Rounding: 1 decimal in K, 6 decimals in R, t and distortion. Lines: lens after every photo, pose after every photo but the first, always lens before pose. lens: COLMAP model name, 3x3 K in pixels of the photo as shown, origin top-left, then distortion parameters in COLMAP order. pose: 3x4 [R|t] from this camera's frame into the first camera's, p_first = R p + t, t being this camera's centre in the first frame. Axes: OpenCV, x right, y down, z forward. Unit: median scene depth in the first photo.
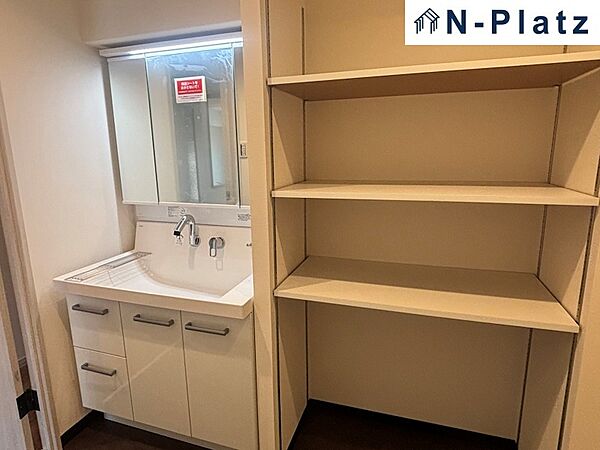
lens RADIAL K [[348.9, 0, 300.0], [0, 348.9, 225.0], [0, 0, 1]] dist [0.042221, -0.002523]
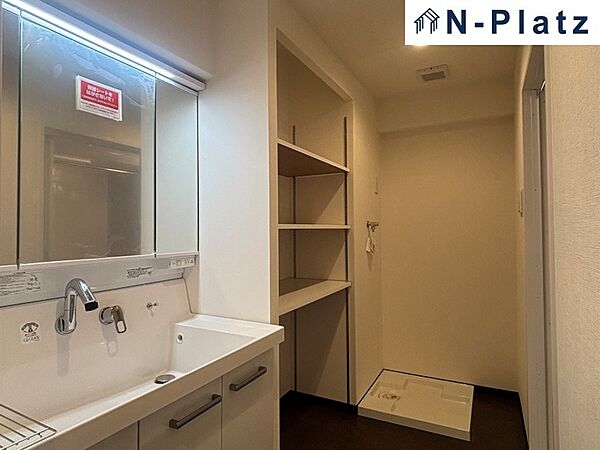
lens RADIAL K [[357.7, 0, 299.4], [0, 357.7, 228.4], [0, 0, 1]] dist [0.002043, -0.000683]
pose [[0.172978, 0.006512, 0.984904, -0.971361], [0.202903, 0.978293, -0.042103, -0.011976], [-0.963799, 0.207123, 0.167902, 0.544873]]
